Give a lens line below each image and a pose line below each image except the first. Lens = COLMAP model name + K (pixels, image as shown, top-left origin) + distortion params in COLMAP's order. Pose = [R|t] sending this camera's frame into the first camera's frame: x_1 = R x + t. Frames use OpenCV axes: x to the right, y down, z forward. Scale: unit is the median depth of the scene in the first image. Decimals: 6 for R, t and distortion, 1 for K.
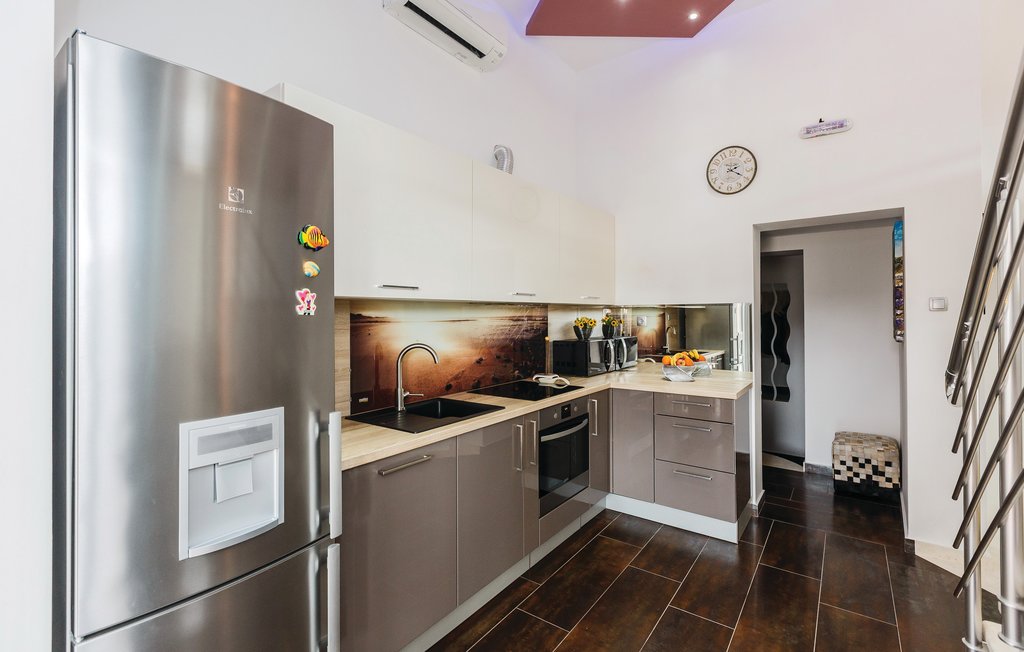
lens RADIAL K [[476.5, 0, 491.4], [0, 476.5, 306.4], [0, 0, 1]] dist [-0.003355, -0.001067]
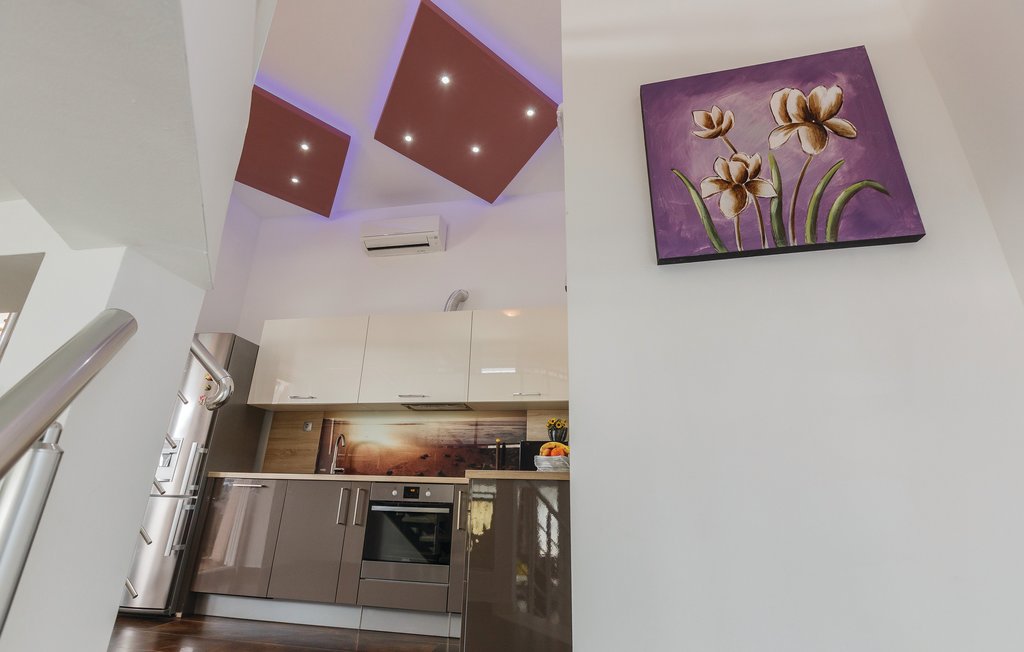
lens RADIAL K [[476.5, 0, 510.6], [0, 476.5, 324.4], [0, 0, 1]] dist [-0.003355, -0.001067]
pose [[0.434607, -0.296105, -0.850552, 1.264624], [-0.022163, 0.940605, -0.338779, 0.209789], [0.900347, 0.166087, 0.402231, 0.650460]]
